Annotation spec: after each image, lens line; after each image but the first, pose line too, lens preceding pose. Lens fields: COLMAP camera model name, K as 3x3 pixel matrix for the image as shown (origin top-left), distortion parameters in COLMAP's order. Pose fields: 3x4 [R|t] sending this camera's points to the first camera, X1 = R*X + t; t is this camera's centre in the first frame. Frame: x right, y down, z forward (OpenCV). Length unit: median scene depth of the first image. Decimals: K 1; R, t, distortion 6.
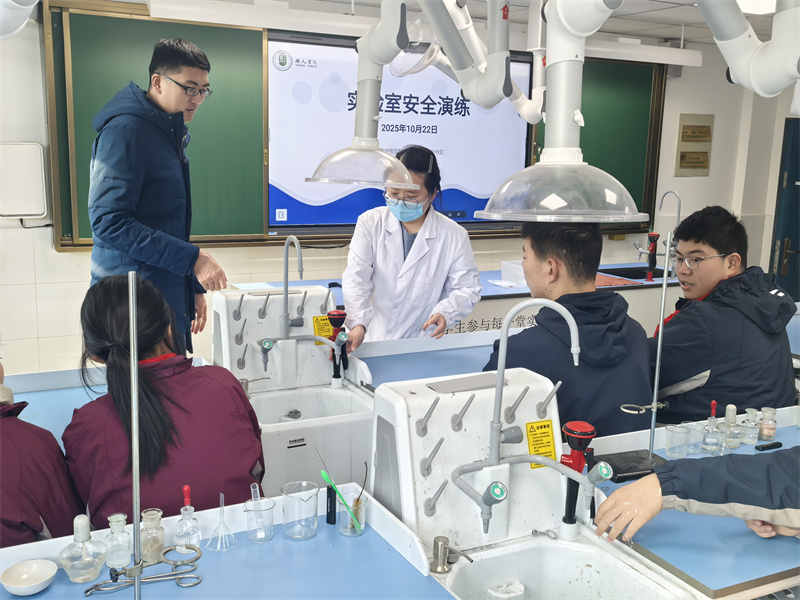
lens RADIAL K [[841.8, 0, 402.6], [0, 841.8, 301.3], [0, 0, 1]] dist [0.048708, 0.000000]
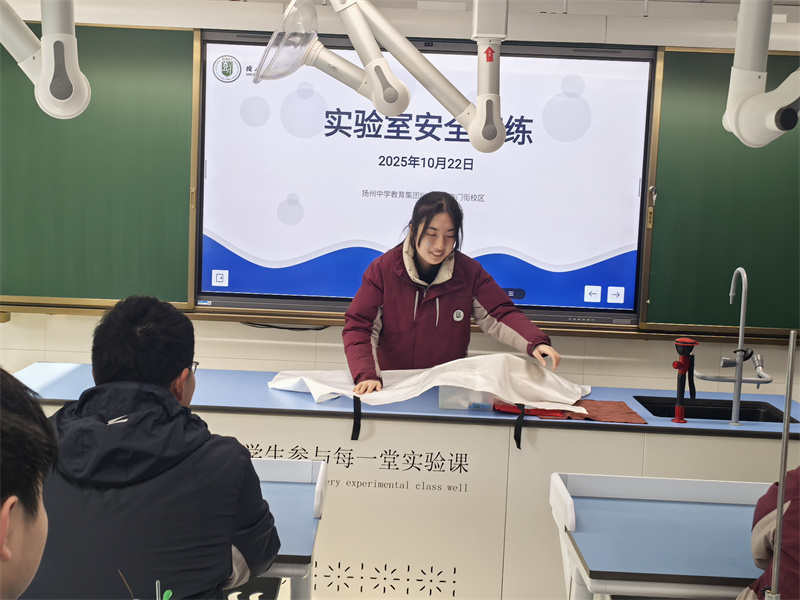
lens RADIAL K [[1194.9, 0, 389.5], [0, 1194.9, 294.7], [0, 0, 1]] dist [0.091689, 0.000000]
pose [[0.881683, 0.054784, -0.468651, 0.515715], [-0.103585, 0.991480, -0.078976, -0.025710], [0.460331, 0.118177, 0.879846, 0.188896]]
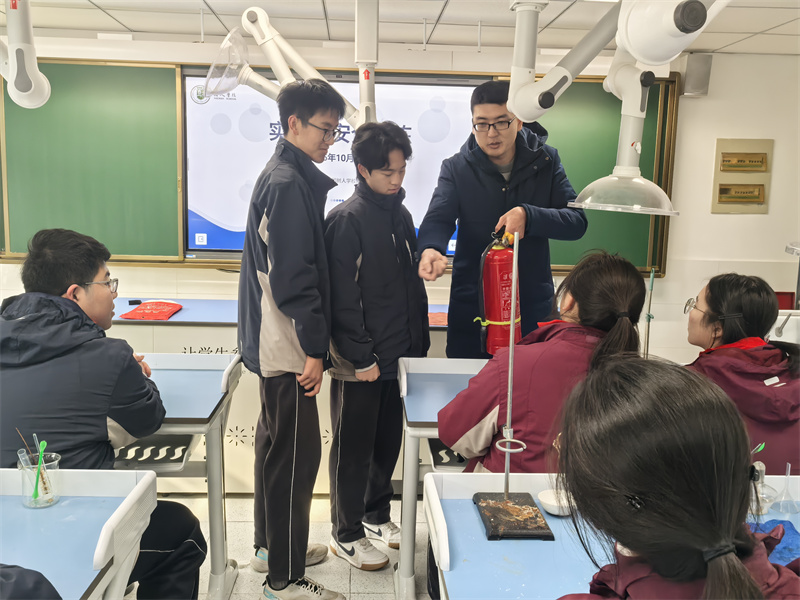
lens RADIAL K [[758.8, 0, 396.0], [0, 758.8, 294.5], [0, 0, 1]] dist [0.036930, 0.000000]
pose [[0.900933, 0.053490, -0.430649, 0.544470], [-0.080151, 0.995811, -0.043992, -0.013030], [0.426492, 0.074151, 0.901447, 0.280418]]
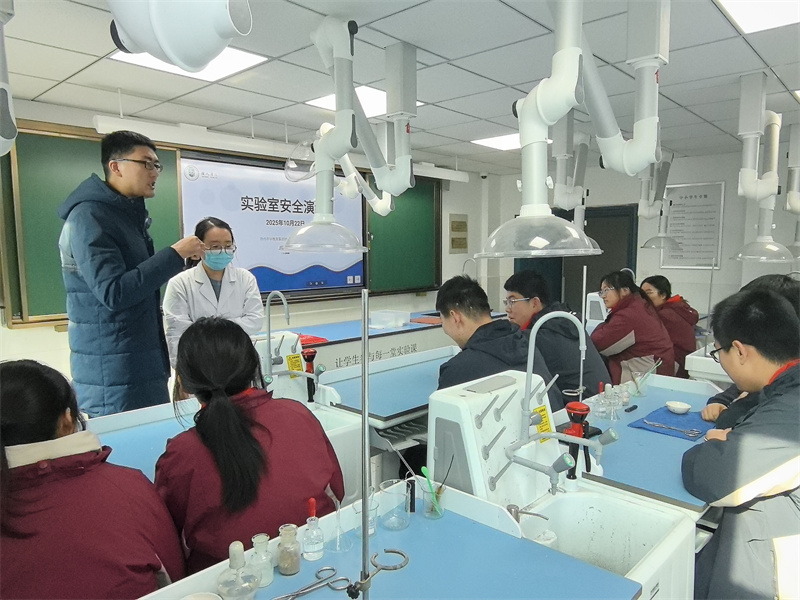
lens RADIAL K [[562.3, 0, 407.6], [0, 562.3, 314.9], [0, 0, 1]] dist [-0.019002, 0.004314]
pose [[0.945388, -0.069554, 0.318439, -0.126266], [0.089057, 0.994913, -0.047086, 0.008404], [-0.313544, 0.072874, 0.946773, 0.087099]]
